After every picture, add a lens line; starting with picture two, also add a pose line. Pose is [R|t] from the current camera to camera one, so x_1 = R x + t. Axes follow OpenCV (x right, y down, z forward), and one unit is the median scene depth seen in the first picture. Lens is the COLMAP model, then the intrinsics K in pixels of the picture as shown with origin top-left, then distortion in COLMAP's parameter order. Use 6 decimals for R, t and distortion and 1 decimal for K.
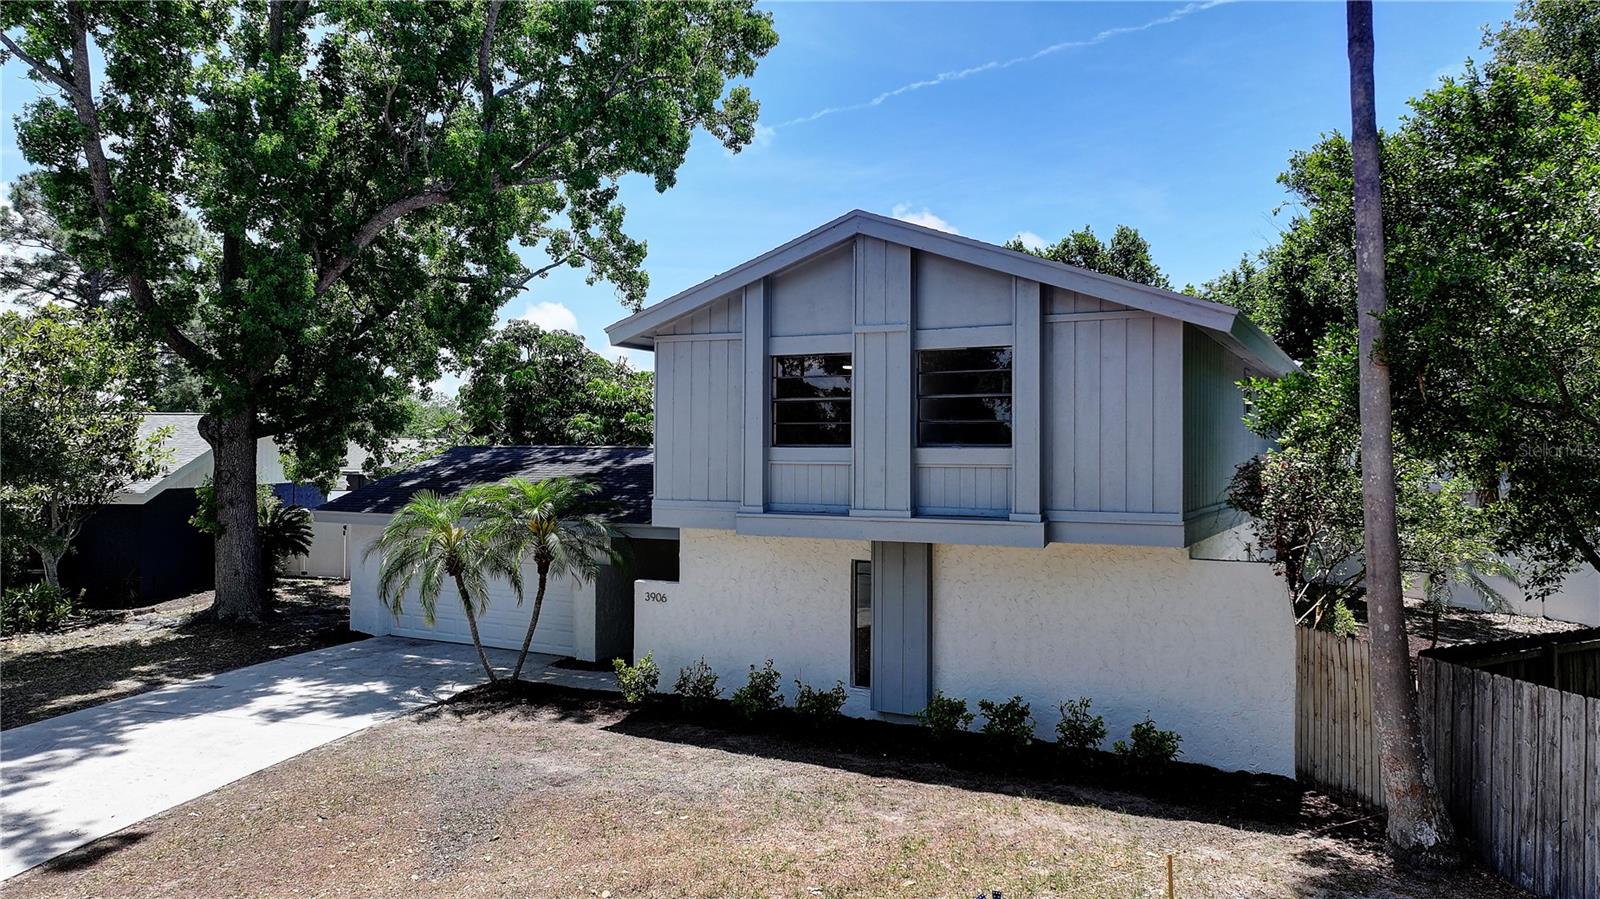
lens RADIAL K [[1124.8, 0, 807.1], [0, 1124.8, 449.6], [0, 0, 1]] dist [0.002750, 0.005865]
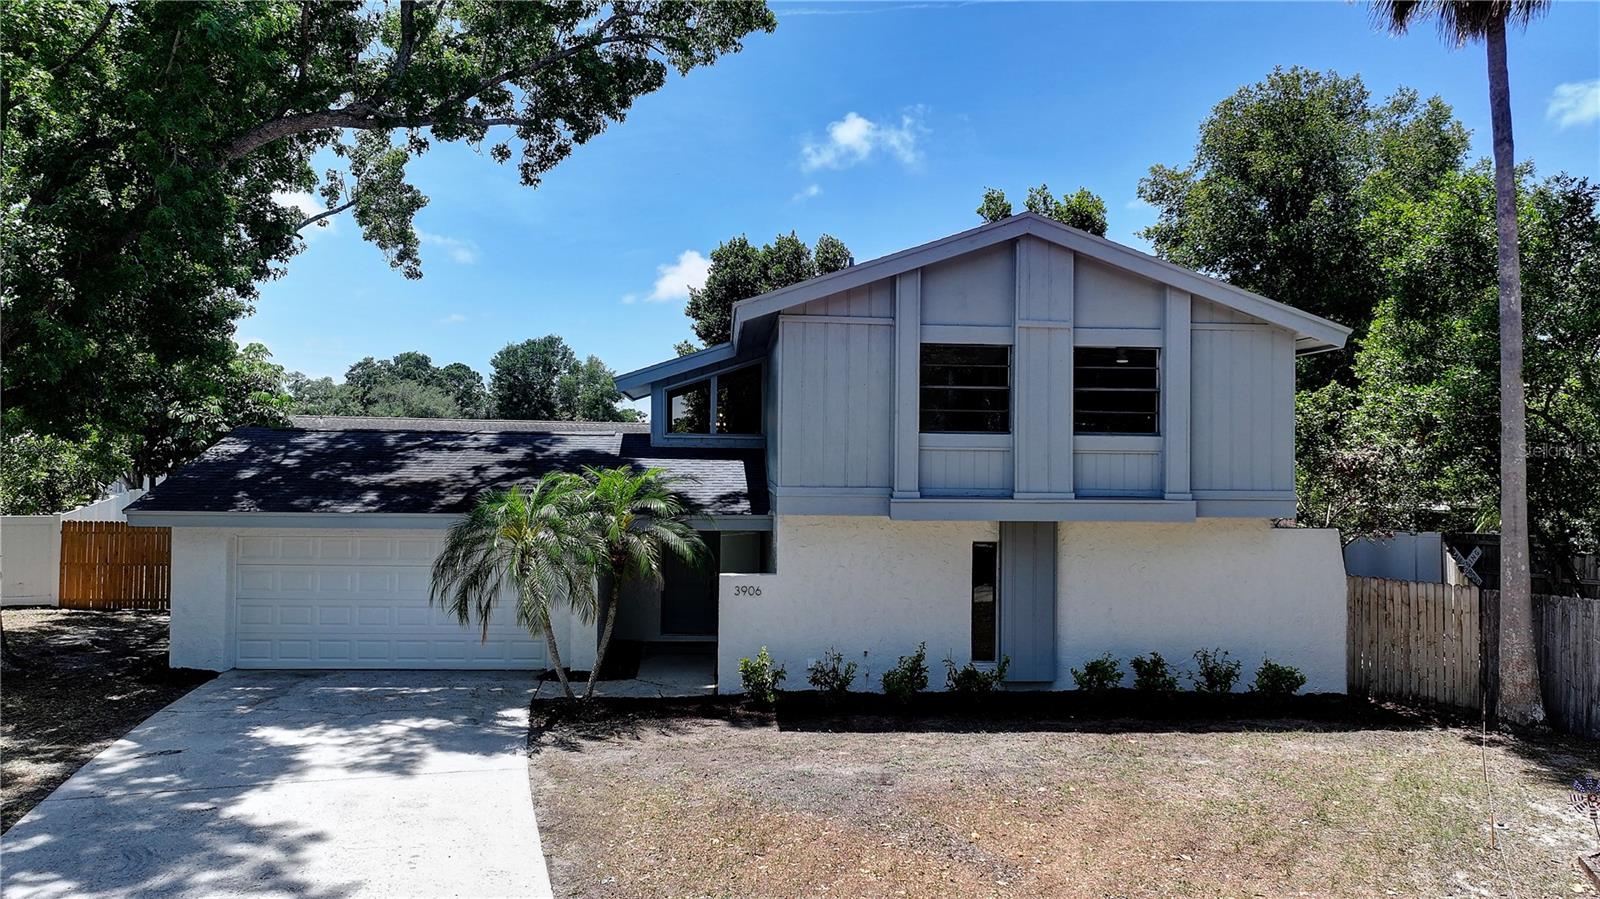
lens RADIAL K [[1124.8, 0, 807.1], [0, 1124.8, 449.6], [0, 0, 1]] dist [0.002750, 0.005865]
pose [[0.849685, 0.006165, 0.527254, -0.702285], [-0.008851, 0.999958, 0.002572, 0.011777], [-0.527216, -0.006852, 0.849704, 0.205319]]
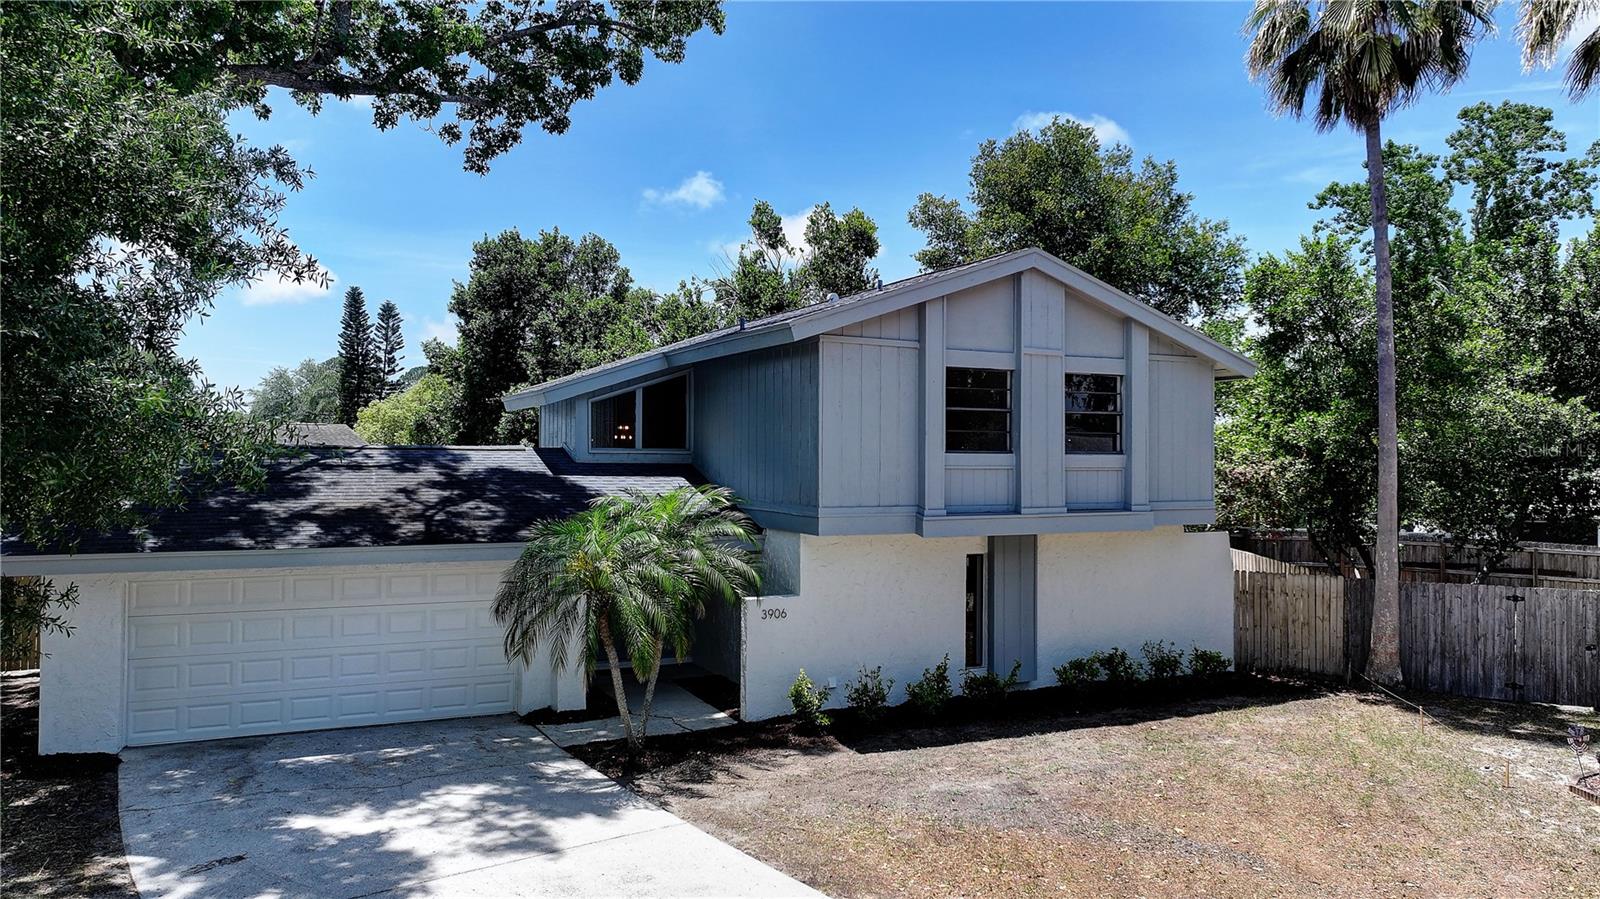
lens RADIAL K [[1124.8, 0, 807.1], [0, 1124.8, 449.6], [0, 0, 1]] dist [0.002750, 0.005865]
pose [[0.585904, 0.002072, 0.810378, -1.031836], [-0.007664, 0.999966, 0.002985, -0.007917], [-0.810344, -0.007959, 0.585900, 0.520022]]
